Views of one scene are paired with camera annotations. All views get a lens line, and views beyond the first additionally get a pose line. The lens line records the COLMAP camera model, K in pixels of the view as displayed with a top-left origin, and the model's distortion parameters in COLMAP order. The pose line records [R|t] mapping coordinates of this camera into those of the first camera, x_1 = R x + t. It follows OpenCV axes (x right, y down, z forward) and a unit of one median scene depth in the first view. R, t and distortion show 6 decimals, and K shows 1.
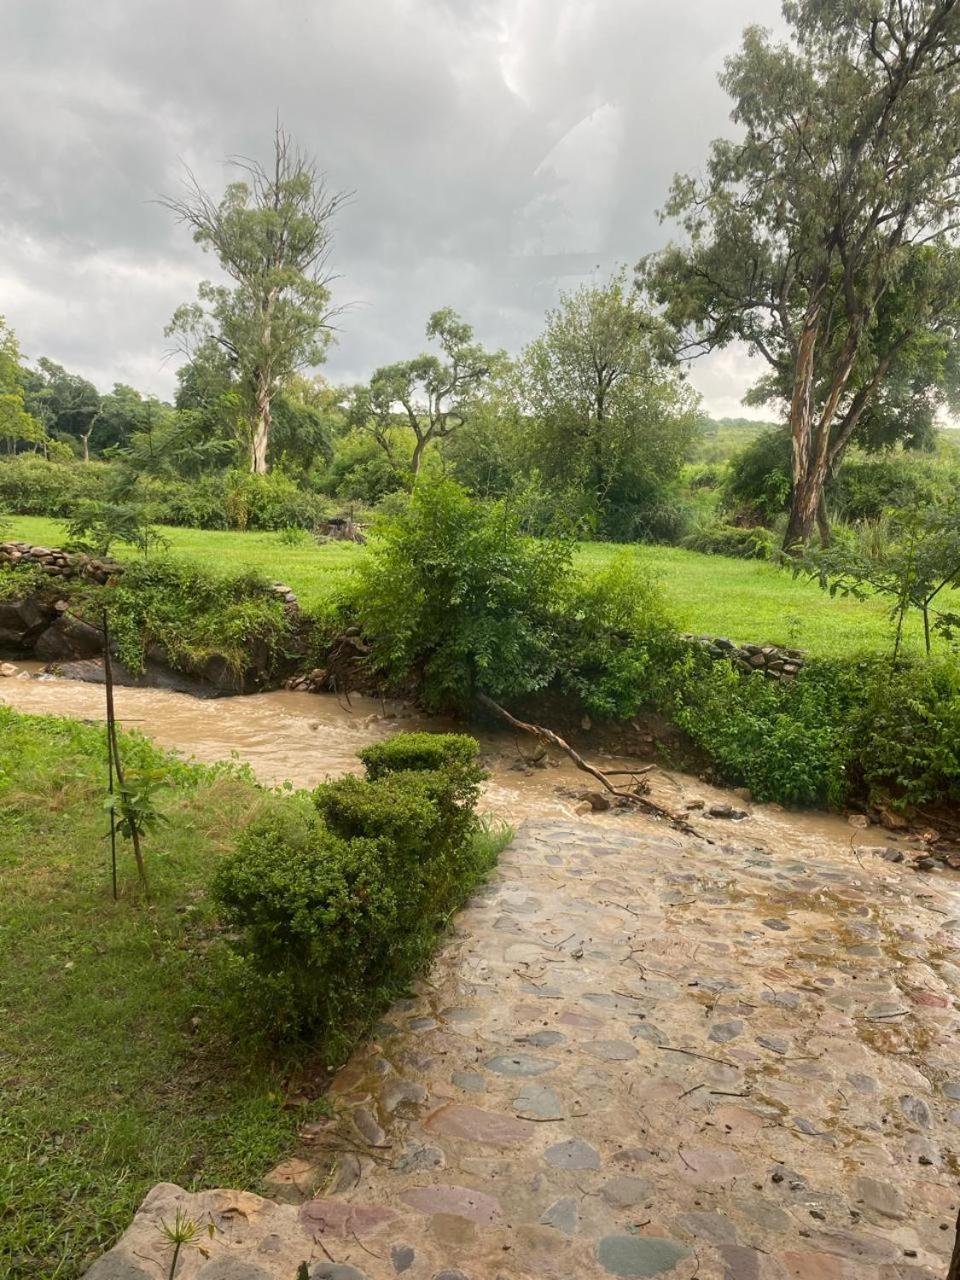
lens RADIAL K [[878.0, 0, 480.0], [0, 878.0, 640.0], [0, 0, 1]] dist [0.004149, -0.003108]
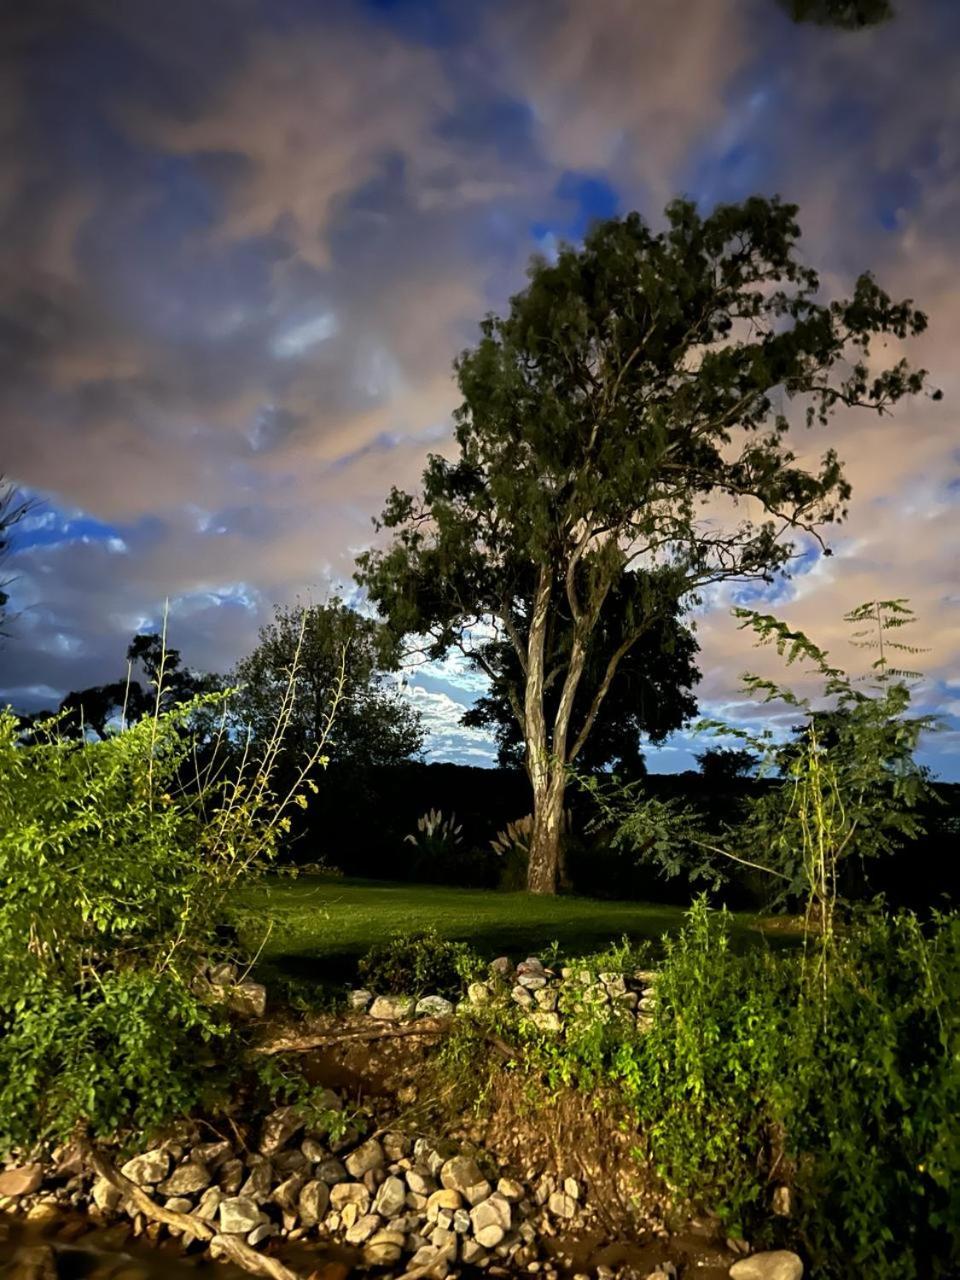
lens RADIAL K [[878.0, 0, 480.0], [0, 878.0, 640.0], [0, 0, 1]] dist [0.004149, -0.003108]
pose [[0.950510, 0.045878, 0.307288, 0.019475], [0.071572, 0.930106, -0.360252, -0.005480], [-0.302338, 0.364416, 0.880791, 0.153142]]
